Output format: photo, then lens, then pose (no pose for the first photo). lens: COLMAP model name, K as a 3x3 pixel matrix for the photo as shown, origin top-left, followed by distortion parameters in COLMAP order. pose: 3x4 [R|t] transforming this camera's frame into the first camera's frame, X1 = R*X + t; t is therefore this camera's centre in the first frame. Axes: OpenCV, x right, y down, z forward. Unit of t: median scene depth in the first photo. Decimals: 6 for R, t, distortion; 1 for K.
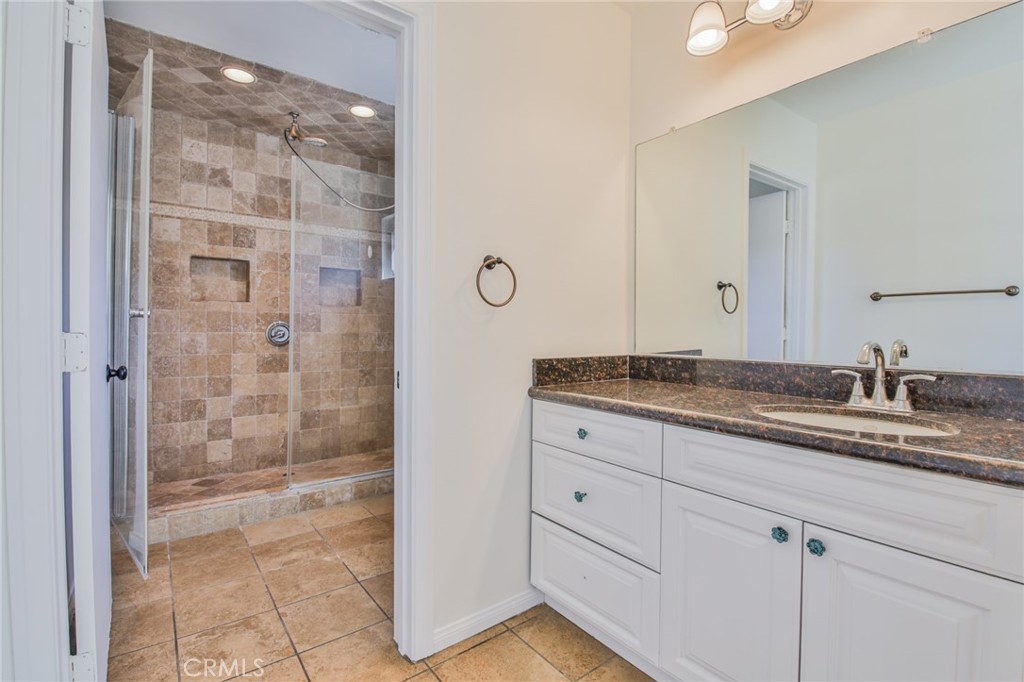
lens RADIAL K [[466.9, 0, 512.6], [0, 466.9, 335.4], [0, 0, 1]] dist [-0.014937, -0.000728]
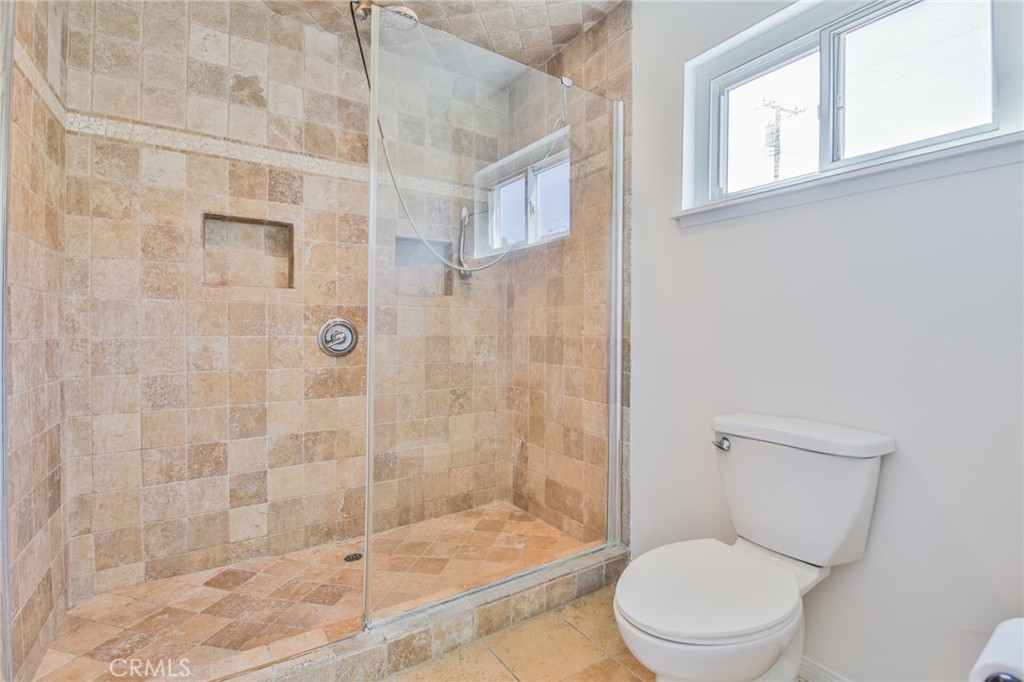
lens RADIAL K [[466.9, 0, 510.0], [0, 466.9, 335.6], [0, 0, 1]] dist [-0.014937, -0.000728]
pose [[0.997186, -0.000318, -0.074965, -0.227407], [0.000486, 0.999997, 0.002216, -0.008032], [0.074964, -0.002246, 0.997184, 0.394265]]
